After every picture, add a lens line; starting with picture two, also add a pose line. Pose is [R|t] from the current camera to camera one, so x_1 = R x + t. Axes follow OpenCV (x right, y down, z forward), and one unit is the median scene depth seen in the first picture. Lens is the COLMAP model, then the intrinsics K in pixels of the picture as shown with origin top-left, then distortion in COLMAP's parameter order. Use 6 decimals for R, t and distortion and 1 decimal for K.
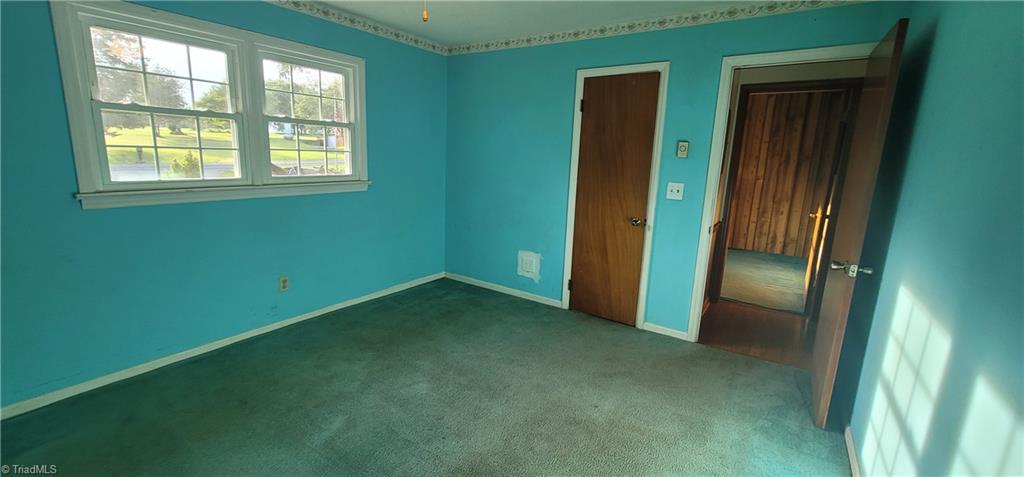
lens RADIAL K [[417.1, 0, 506.6], [0, 417.1, 238.2], [0, 0, 1]] dist [-0.007028, 0.000903]
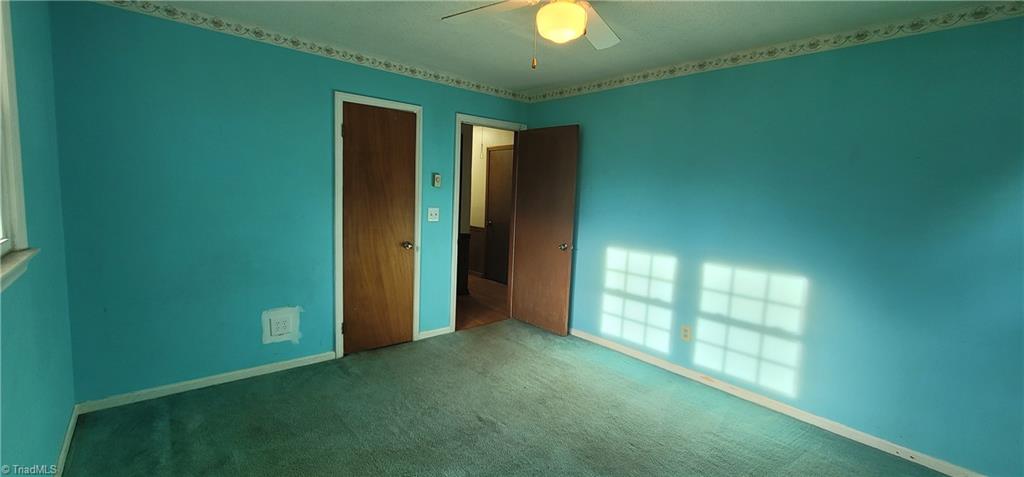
lens RADIAL K [[417.1, 0, 510.0], [0, 417.1, 238.3], [0, 0, 1]] dist [-0.007028, 0.000903]
pose [[0.252381, -0.134041, 0.958299, -0.649326], [0.160565, 0.982430, 0.095129, -0.115911], [-0.954213, 0.129860, 0.269469, 0.439946]]
